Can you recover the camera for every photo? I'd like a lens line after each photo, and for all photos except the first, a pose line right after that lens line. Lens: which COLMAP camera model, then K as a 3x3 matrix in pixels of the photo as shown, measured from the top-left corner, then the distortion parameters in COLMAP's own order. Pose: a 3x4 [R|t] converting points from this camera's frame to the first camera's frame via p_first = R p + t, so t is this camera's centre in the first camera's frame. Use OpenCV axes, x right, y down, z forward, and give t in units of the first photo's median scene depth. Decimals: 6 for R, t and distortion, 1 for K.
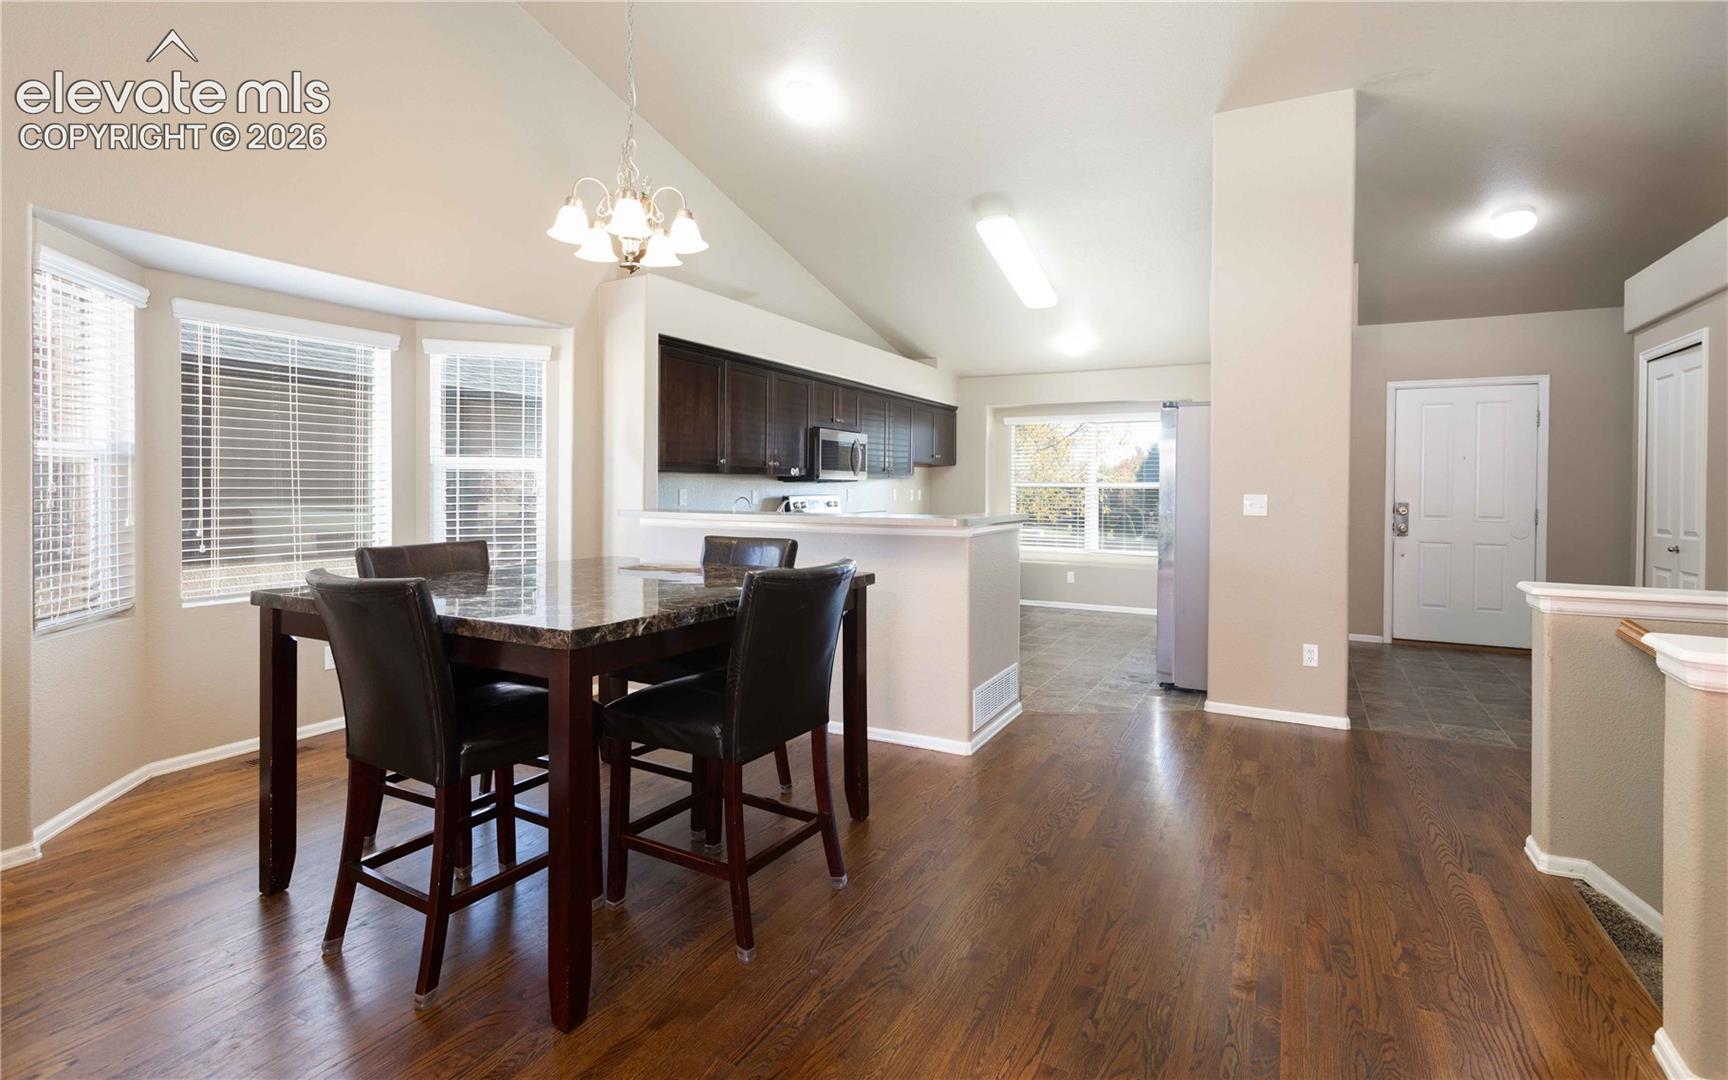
lens RADIAL K [[803.4, 0, 918.6], [0, 803.4, 496.9], [0, 0, 1]] dist [0.003054, -0.000004]
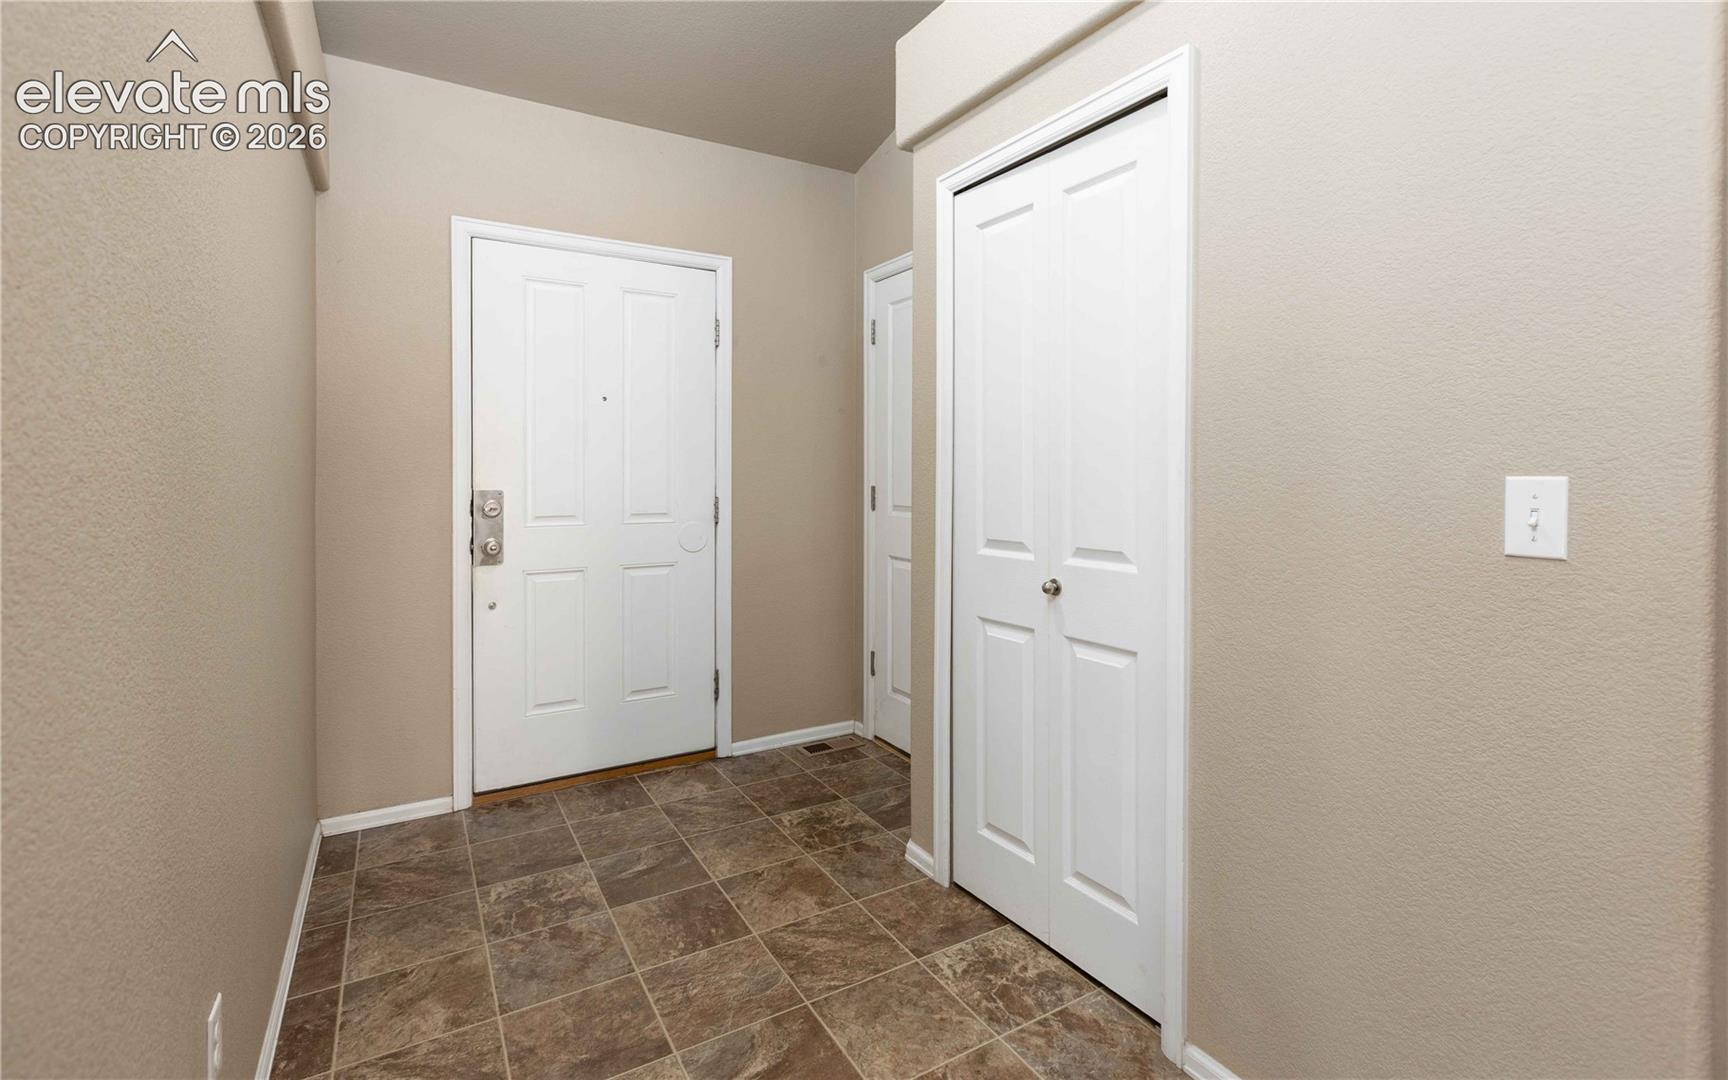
lens RADIAL K [[798.7, 0, 865.0], [0, 798.7, 469.0], [0, 0, 1]] dist [-0.000514, -0.000159]
pose [[0.566528, -0.010421, 0.823976, 0.471407], [0.015762, 0.999874, 0.001808, -0.003806], [-0.823892, 0.011963, 0.566621, 0.766688]]
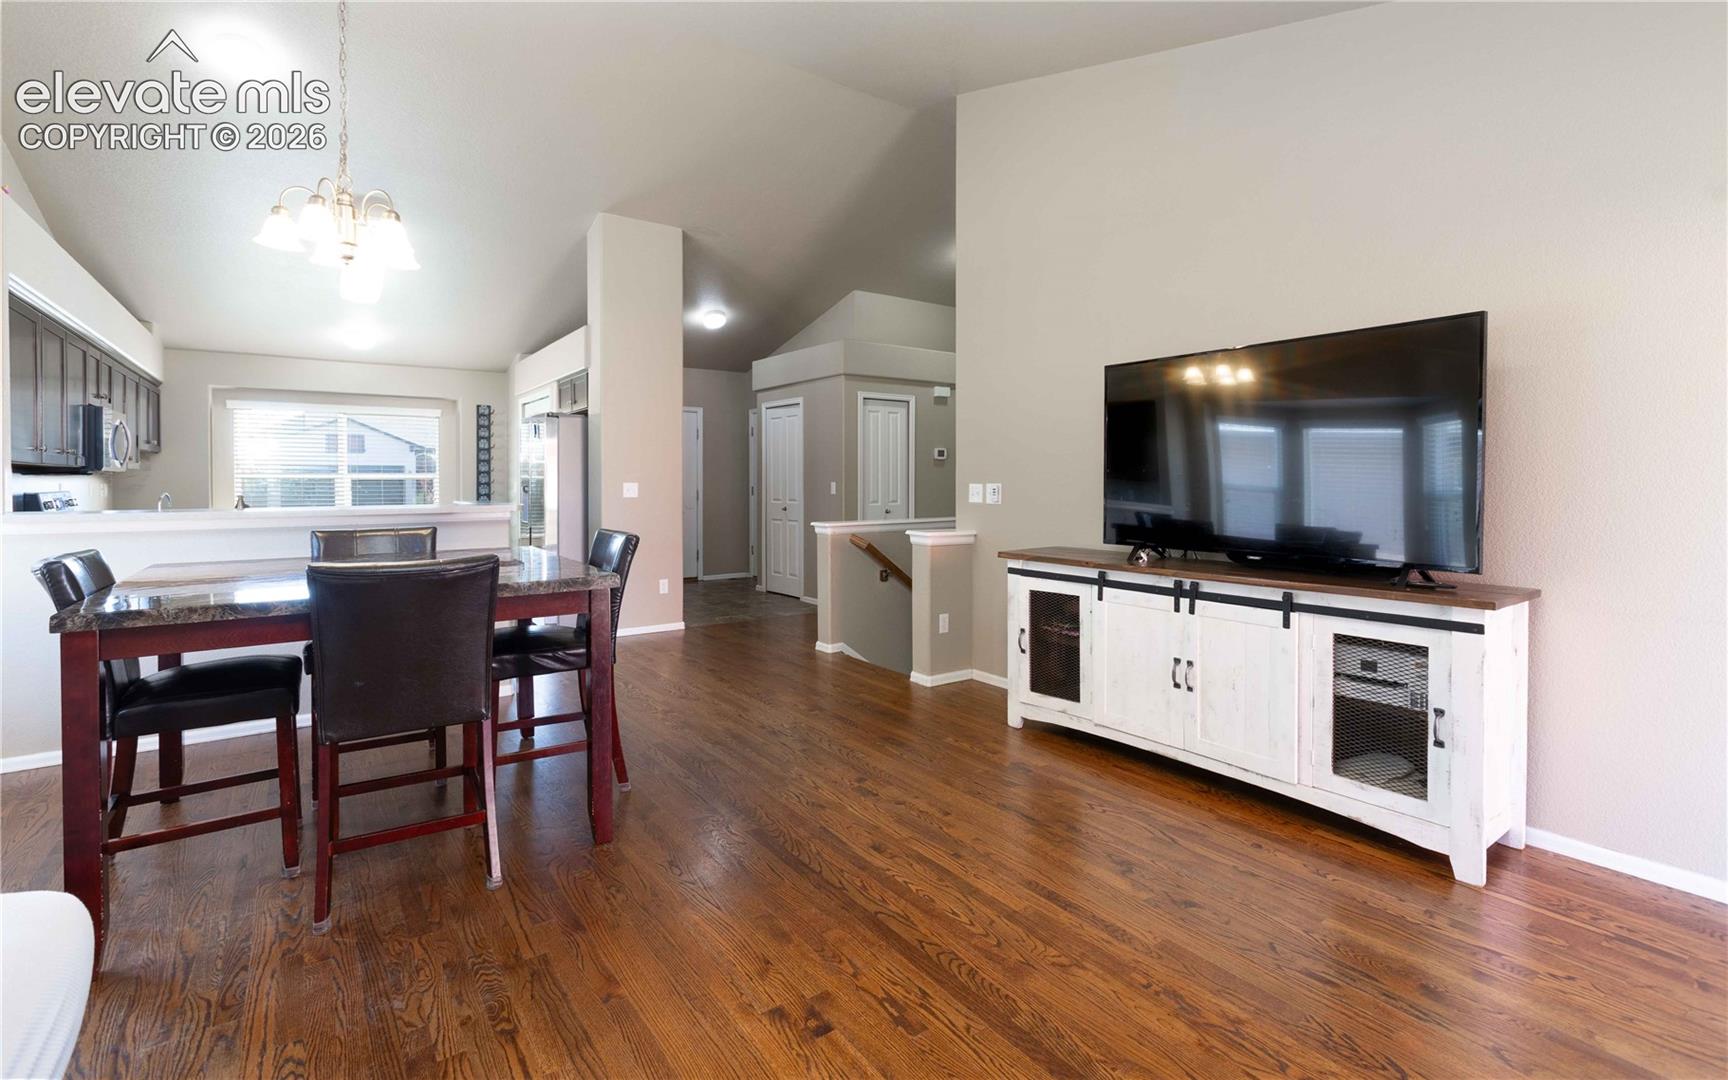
lens RADIAL K [[802.6, 0, 865.6], [0, 802.6, 488.4], [0, 0, 1]] dist [0.000706, -0.000637]
pose [[0.489843, -0.013619, 0.871704, -0.577377], [0.012184, 0.999887, 0.008775, -0.000762], [-0.871726, 0.006322, 0.489954, -0.086228]]
